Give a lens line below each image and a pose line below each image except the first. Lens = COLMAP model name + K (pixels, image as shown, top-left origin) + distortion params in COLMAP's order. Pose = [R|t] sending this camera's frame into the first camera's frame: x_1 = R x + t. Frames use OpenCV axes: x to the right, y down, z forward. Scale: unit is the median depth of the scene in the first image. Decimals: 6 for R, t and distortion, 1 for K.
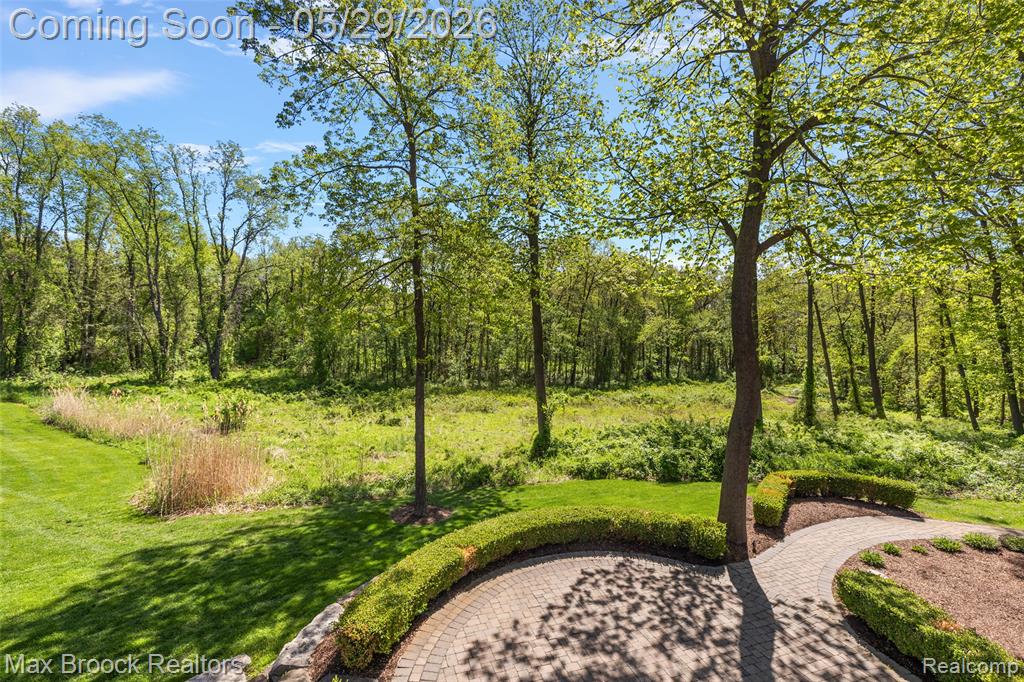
lens RADIAL K [[434.9, 0, 509.7], [0, 434.9, 337.0], [0, 0, 1]] dist [0.003813, 0.000198]
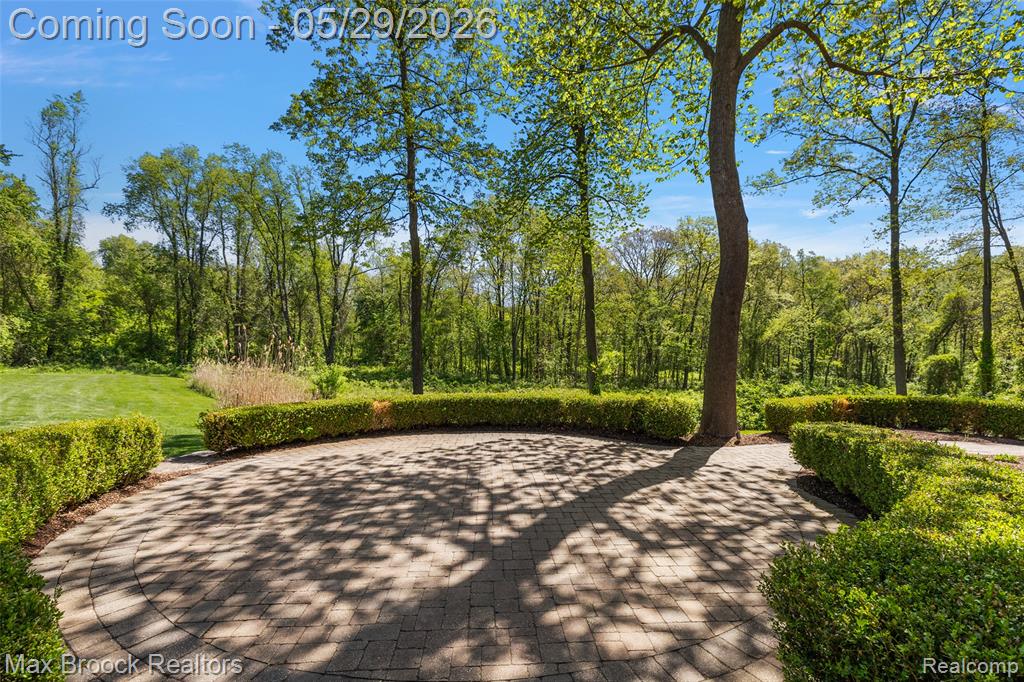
lens RADIAL K [[448.1, 0, 509.3], [0, 448.1, 359.1], [0, 0, 1]] dist [-0.000278, -0.000010]
pose [[0.962636, -0.009307, -0.270638, 0.410650], [0.010724, 0.999935, 0.003756, 0.351578], [0.270585, -0.006518, 0.962674, 0.102792]]
